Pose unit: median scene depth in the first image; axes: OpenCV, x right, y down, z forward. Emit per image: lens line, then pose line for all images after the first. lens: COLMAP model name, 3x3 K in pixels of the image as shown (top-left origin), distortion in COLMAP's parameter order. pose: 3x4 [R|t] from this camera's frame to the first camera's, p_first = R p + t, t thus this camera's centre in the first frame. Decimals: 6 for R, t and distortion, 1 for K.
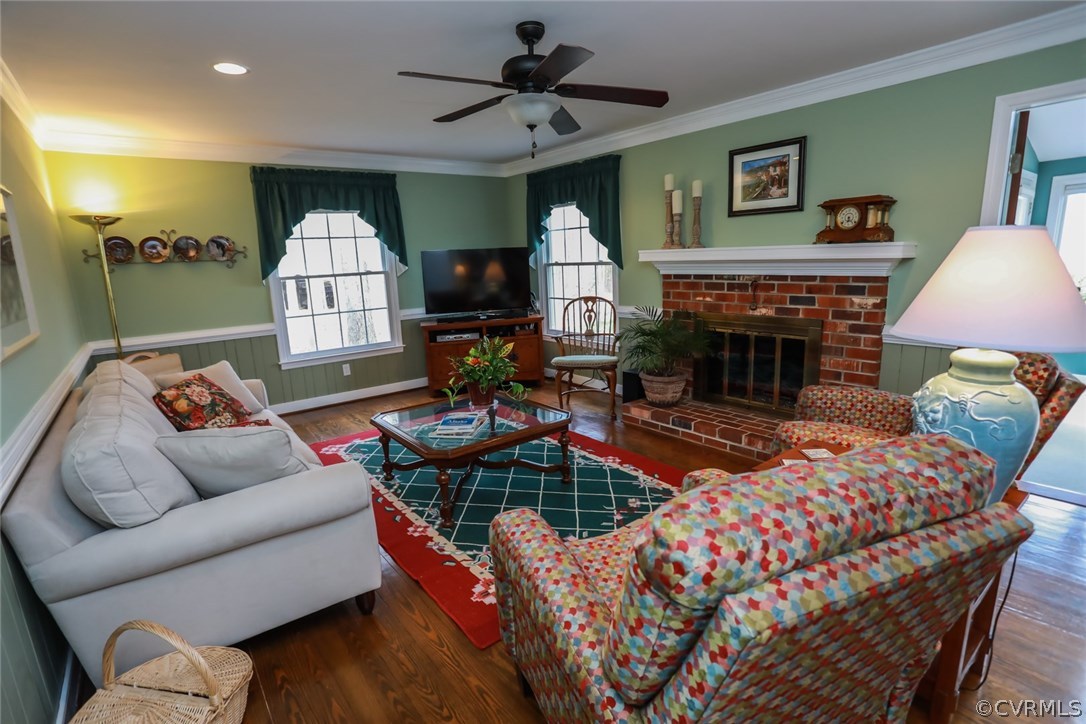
lens RADIAL K [[527.7, 0, 546.7], [0, 527.7, 372.7], [0, 0, 1]] dist [-0.073490, 0.030626]
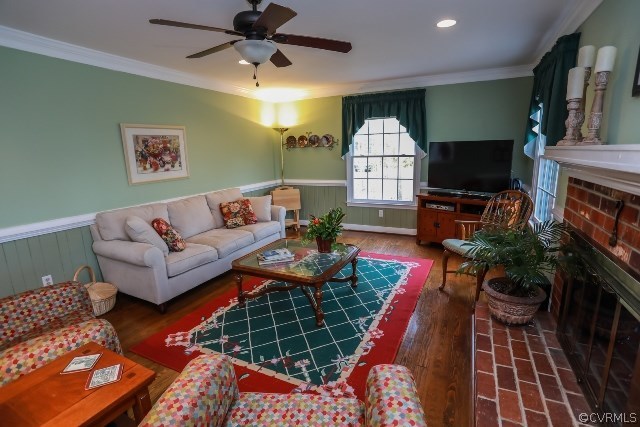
lens RADIAL K [[311.0, 0, 322.2], [0, 311.0, 219.8], [0, 0, 1]] dist [-0.073490, 0.030626]
pose [[0.434633, 0.220064, -0.873308, 0.508754], [-0.182333, 0.971107, 0.153964, -0.131199], [0.881957, 0.092315, 0.462200, 0.480273]]
